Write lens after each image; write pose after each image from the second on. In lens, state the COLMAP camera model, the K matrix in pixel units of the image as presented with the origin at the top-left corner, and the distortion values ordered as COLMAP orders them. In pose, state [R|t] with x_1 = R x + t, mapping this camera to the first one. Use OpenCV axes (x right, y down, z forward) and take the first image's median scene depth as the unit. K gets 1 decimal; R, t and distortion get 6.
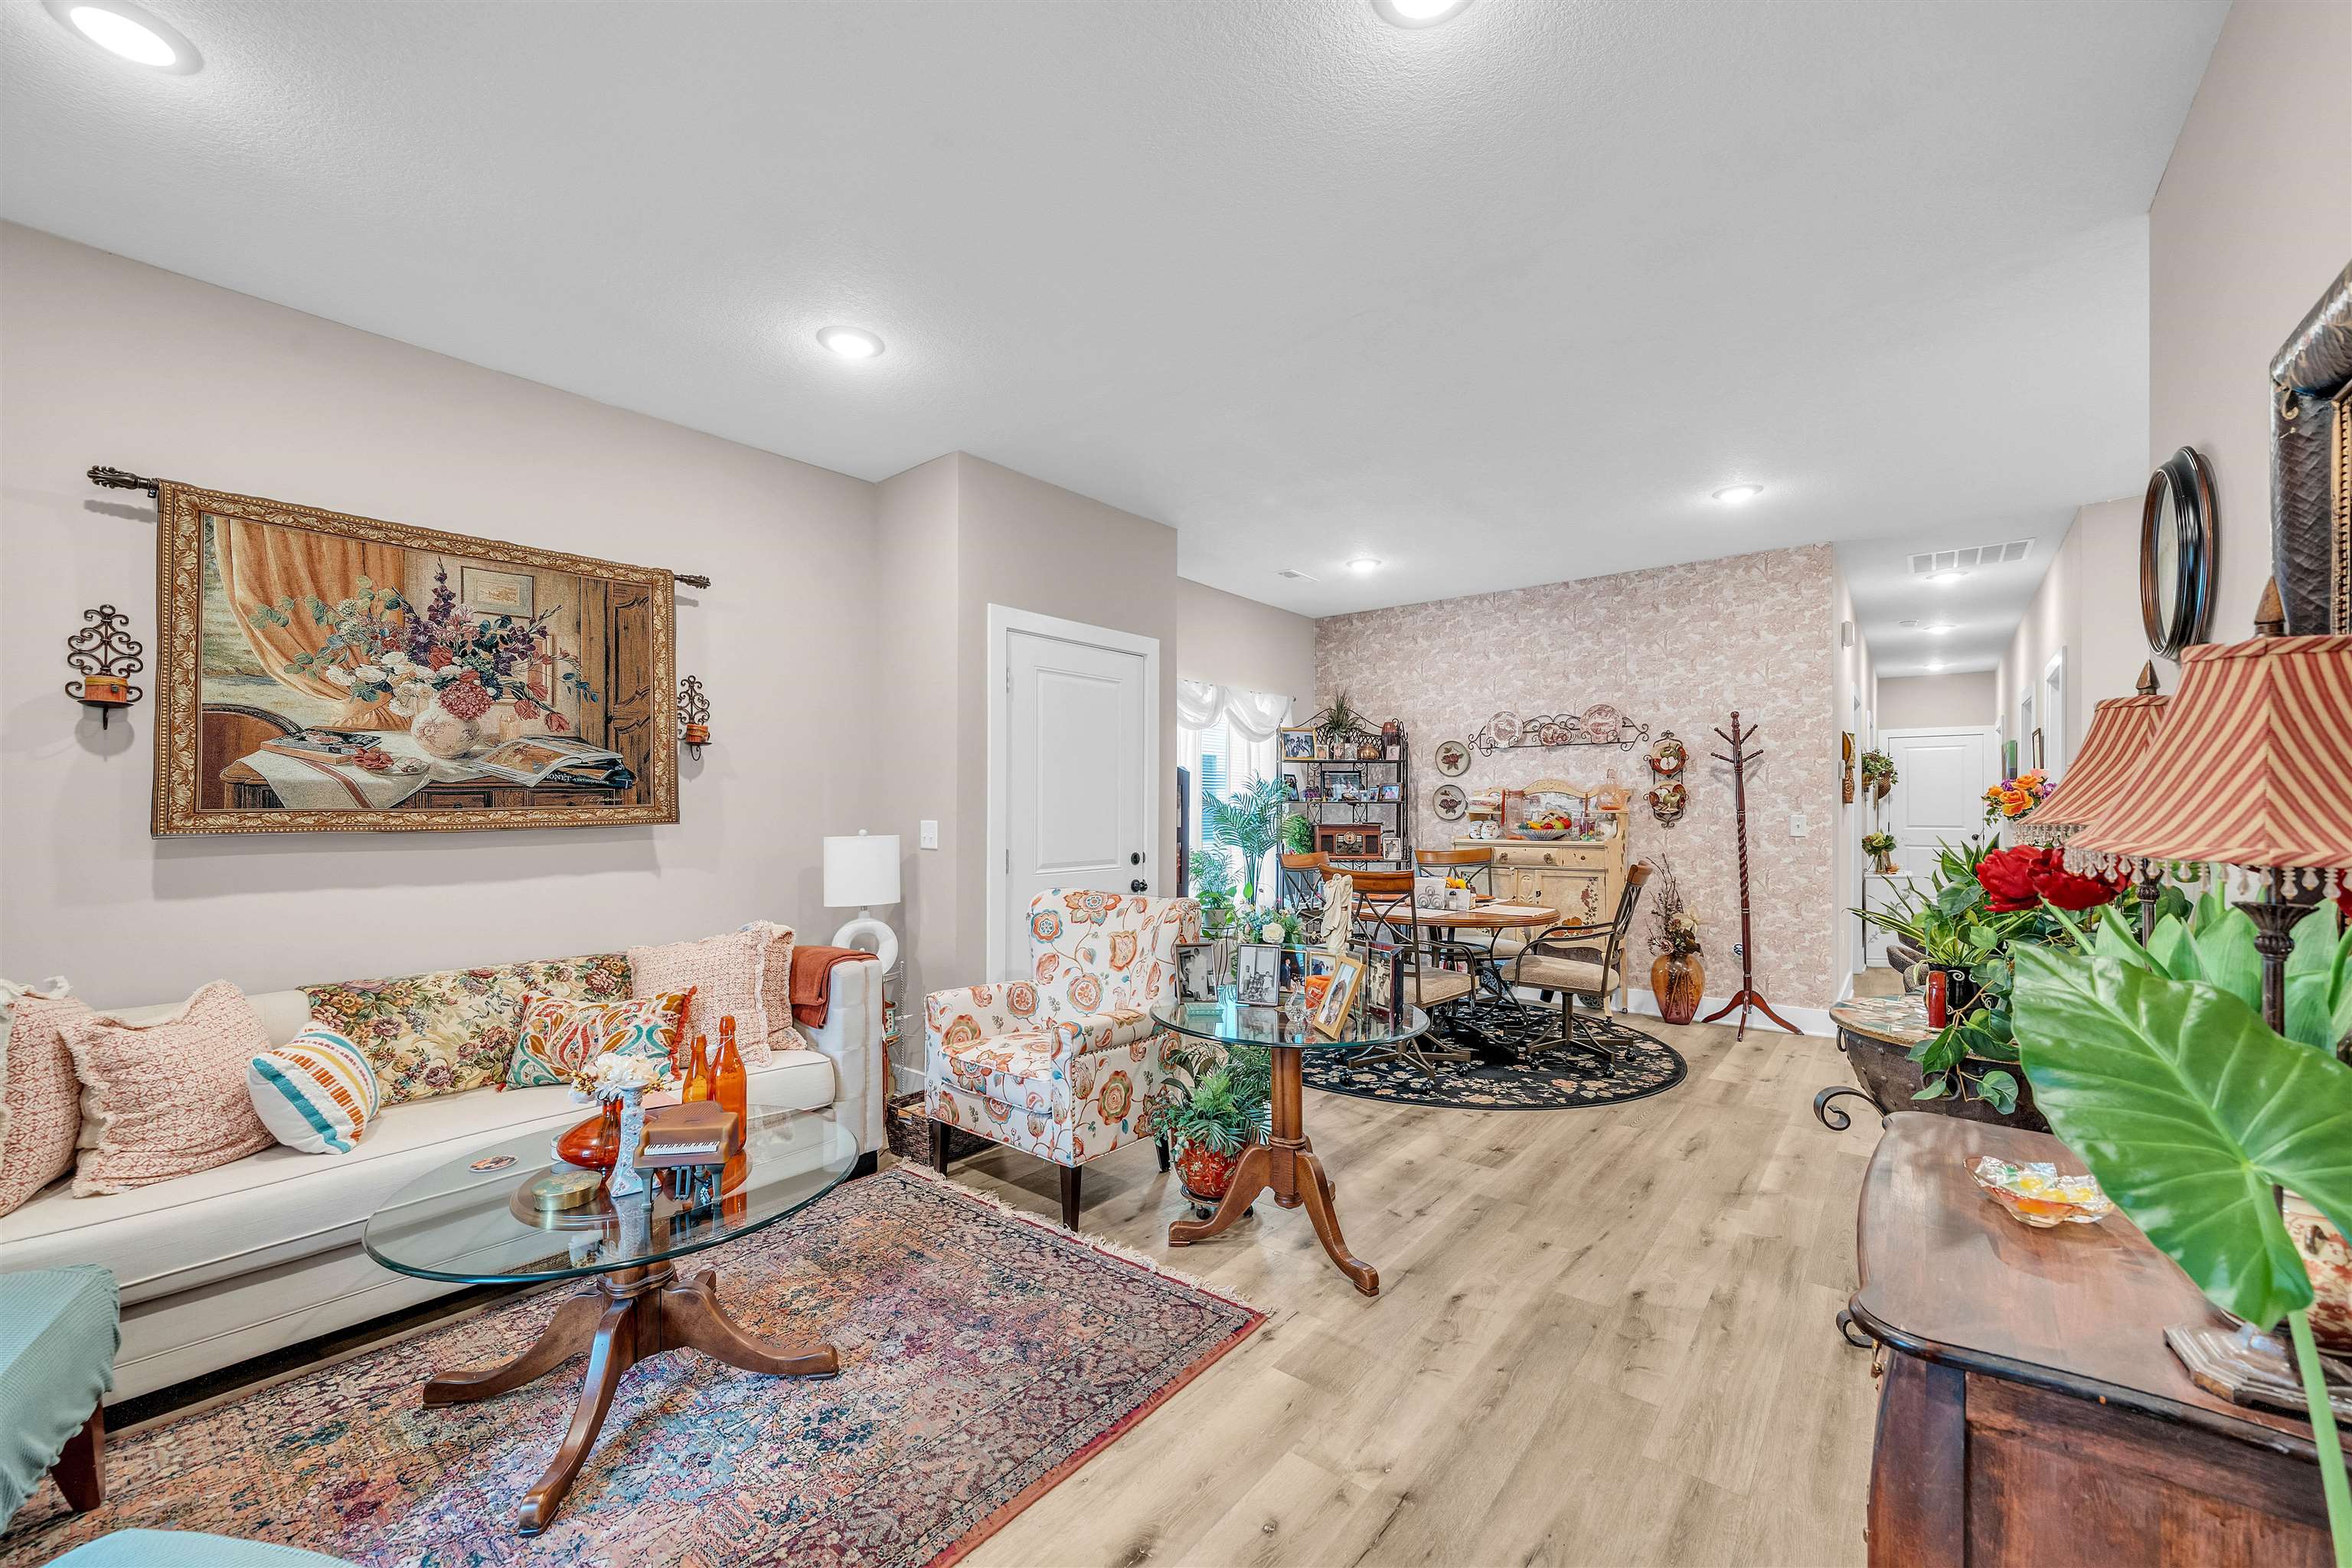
lens RADIAL K [[924.0, 0, 1170.7], [0, 924.0, 807.0], [0, 0, 1]] dist [-0.003663, -0.000171]
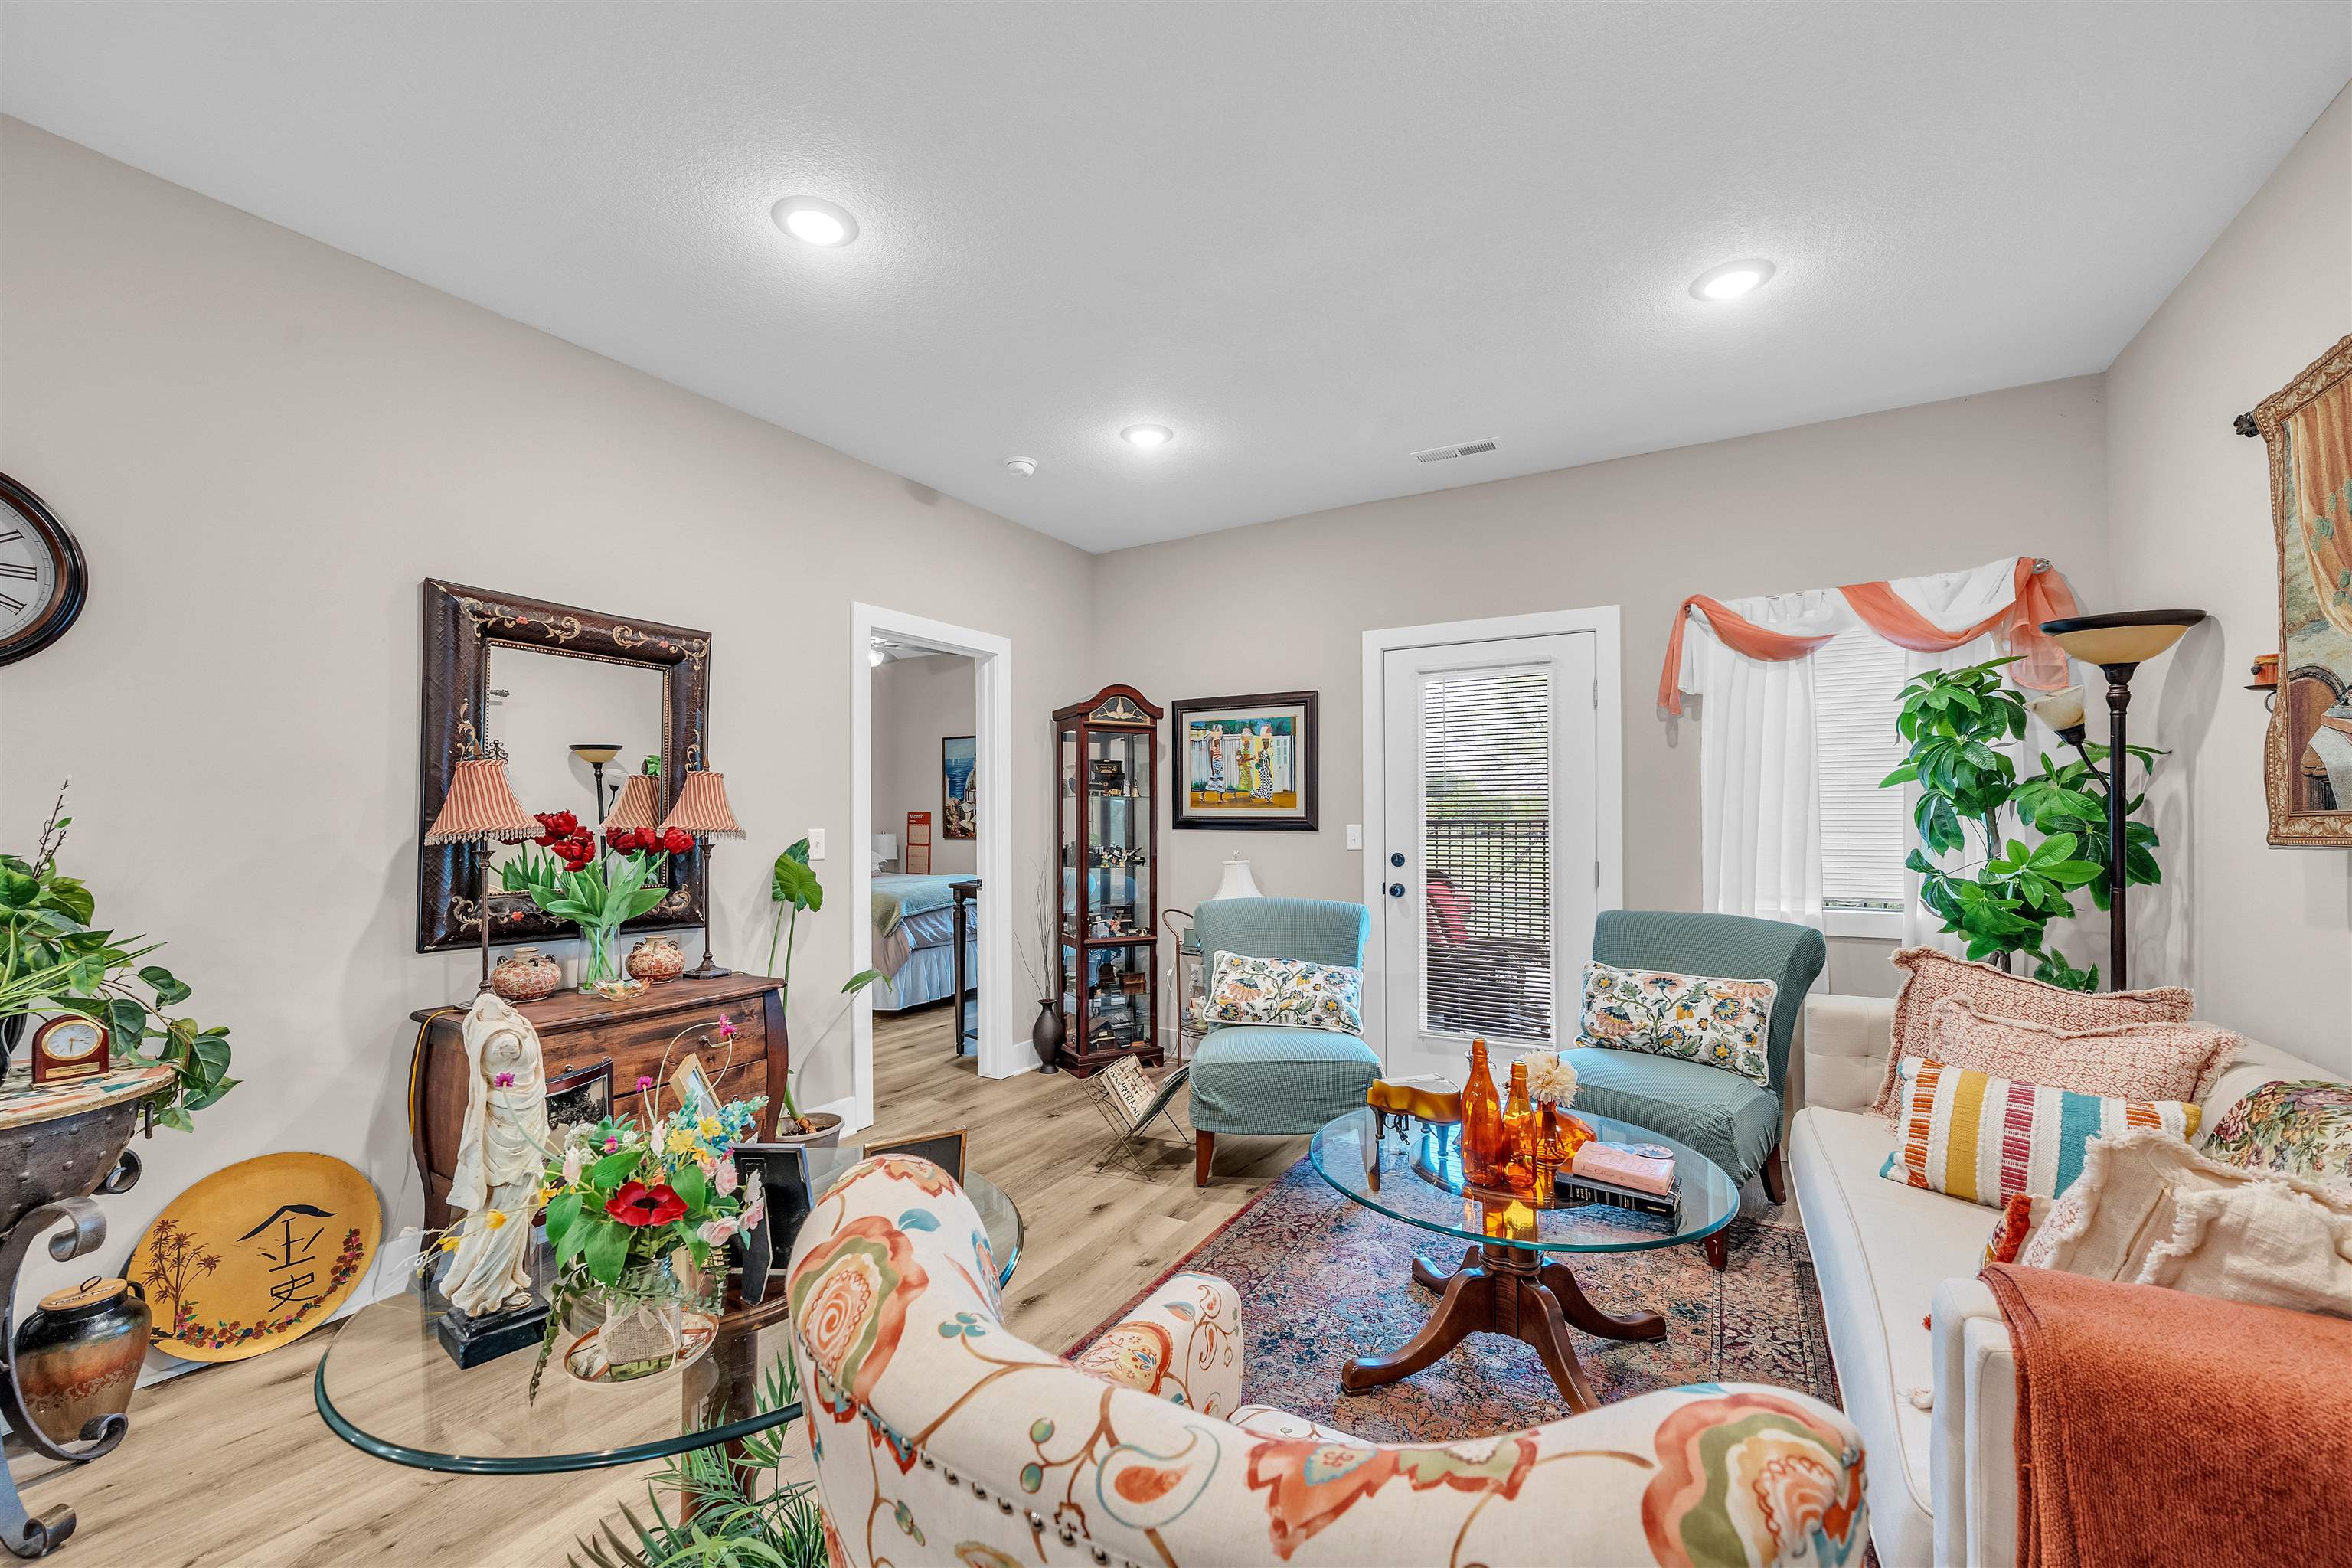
lens RADIAL K [[931.2, 0, 1171.8], [0, 931.2, 800.8], [0, 0, 1]] dist [-0.002431, -0.000027]
pose [[-0.990673, 0.002082, -0.136244, -0.016764], [0.004846, 0.999789, -0.019955, 0.002049], [0.136173, -0.020429, -0.990474, 0.740832]]
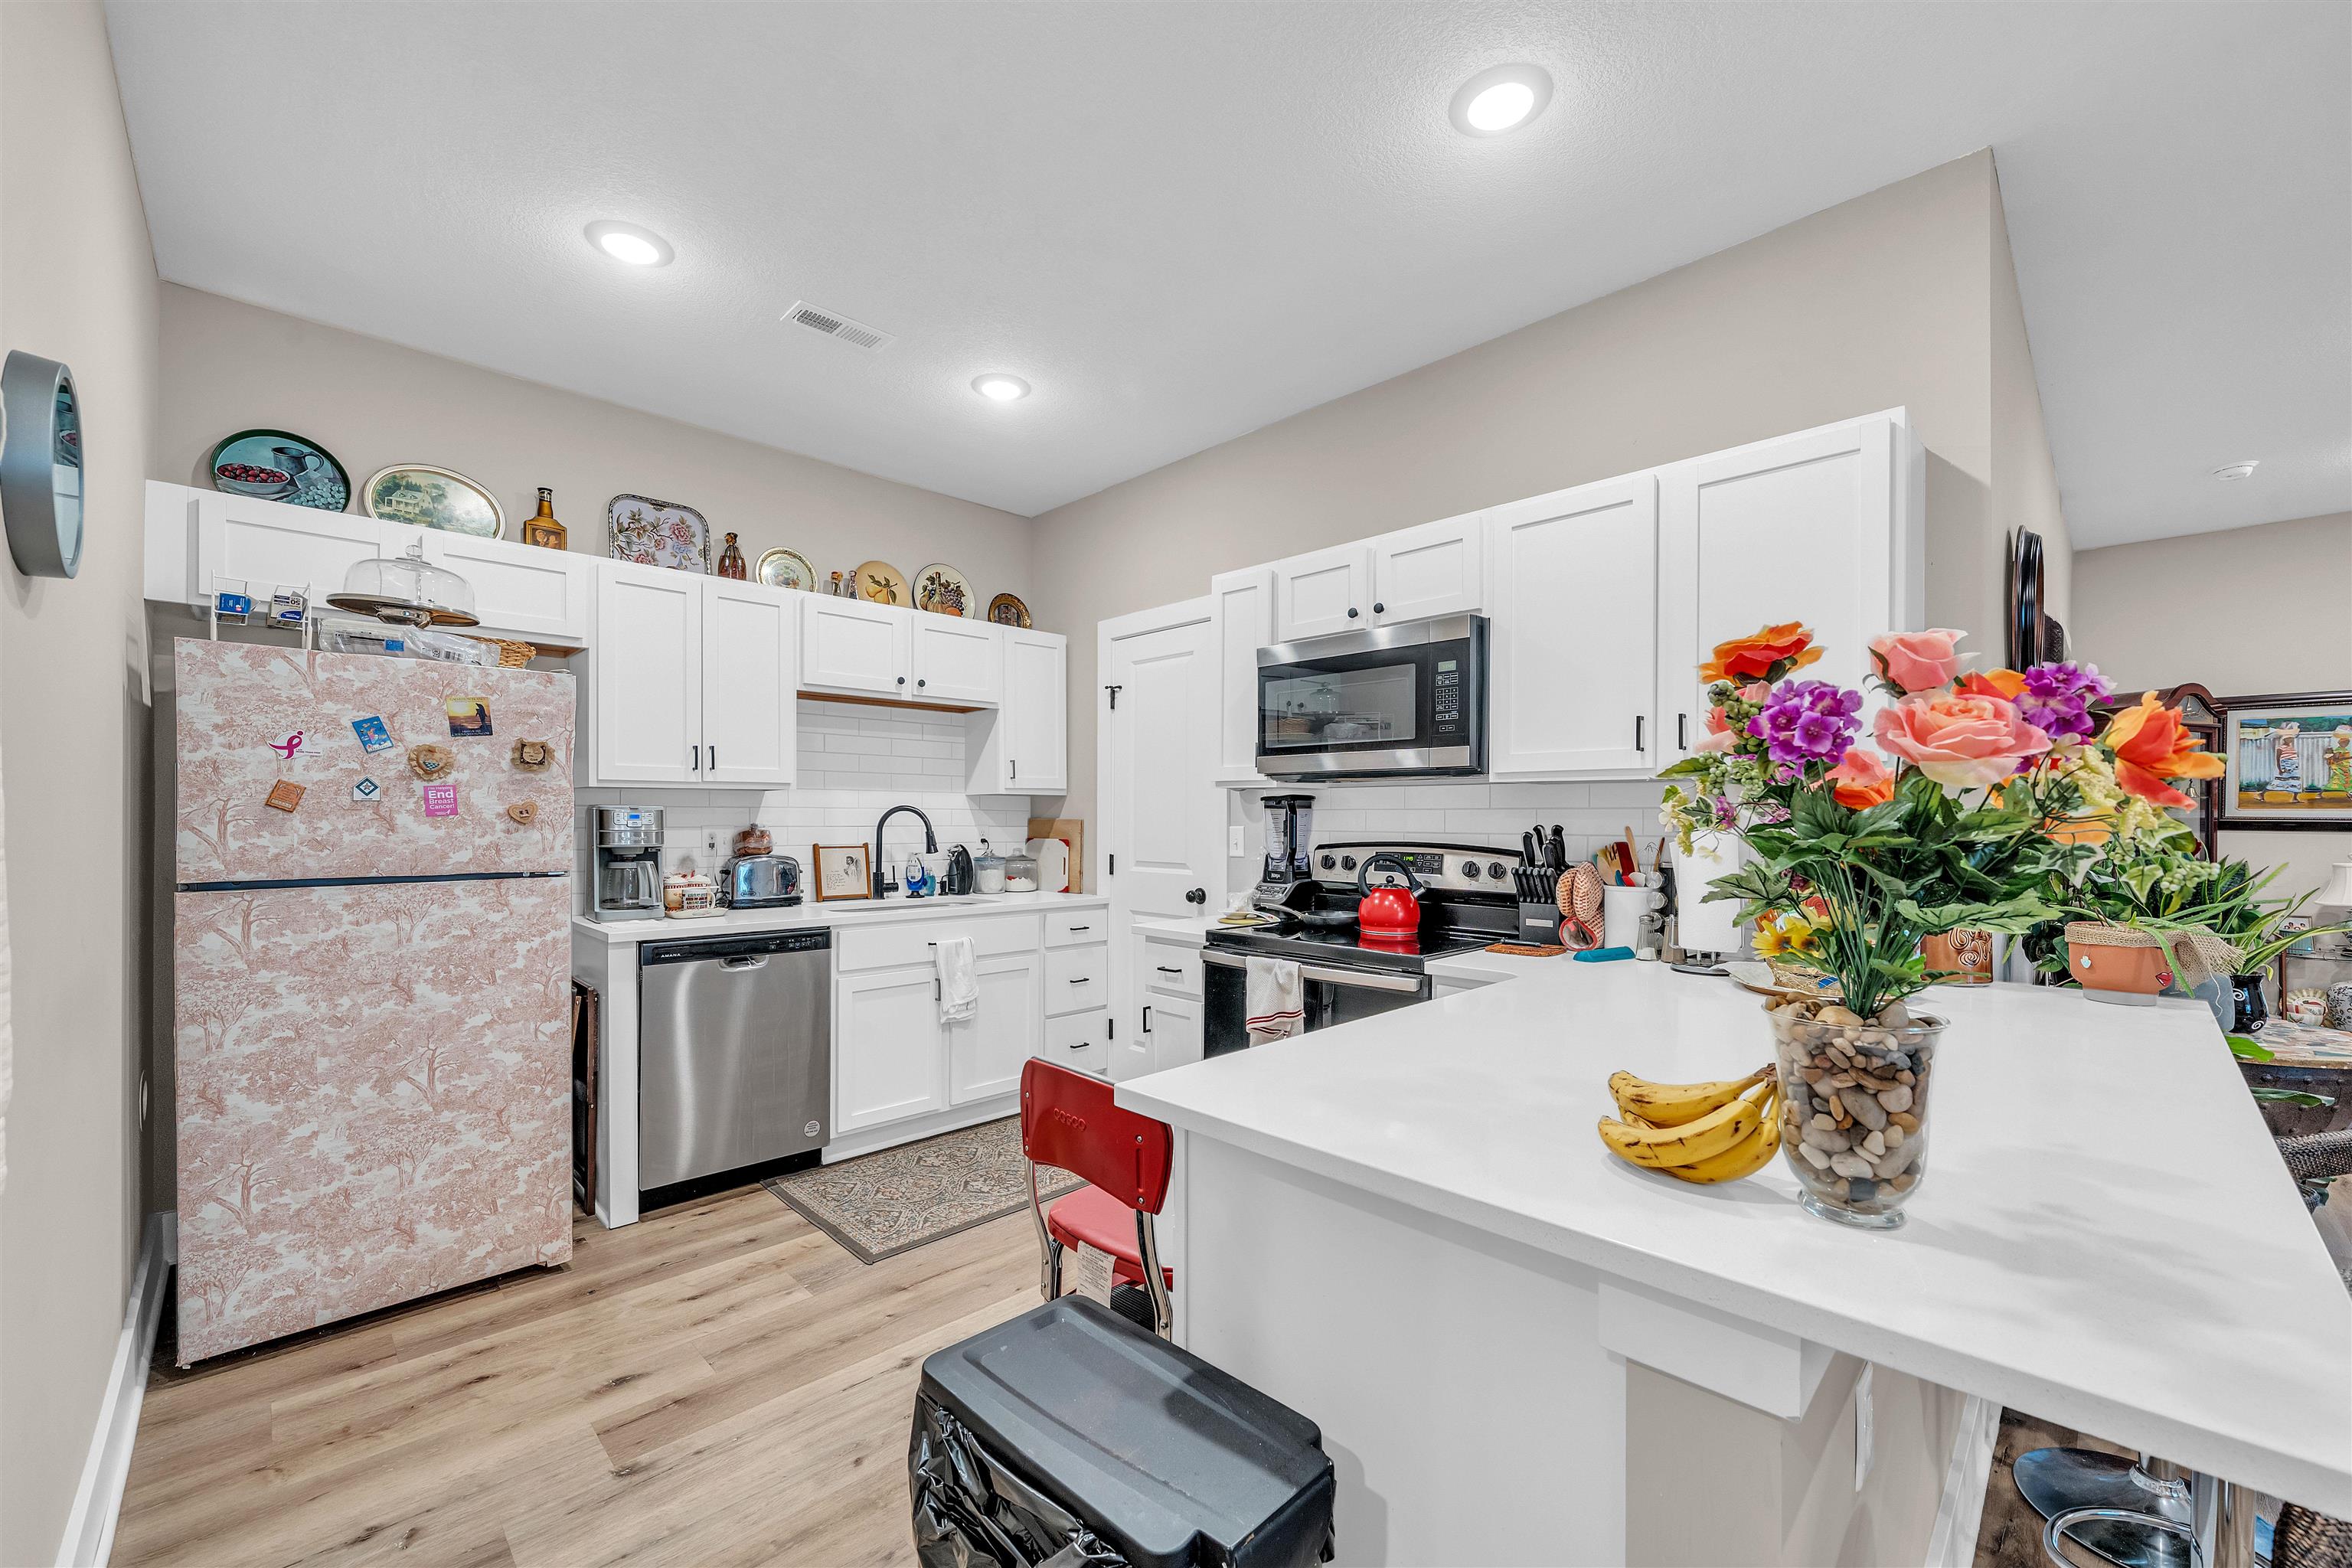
lens RADIAL K [[931.0, 0, 1174.9], [0, 931.0, 820.3], [0, 0, 1]] dist [-0.002582, -0.000327]
pose [[-0.993961, -0.001822, 0.109715, 0.731927], [-0.001501, 0.999994, 0.003012, 0.001253], [-0.109720, 0.002830, -0.993959, 0.826348]]
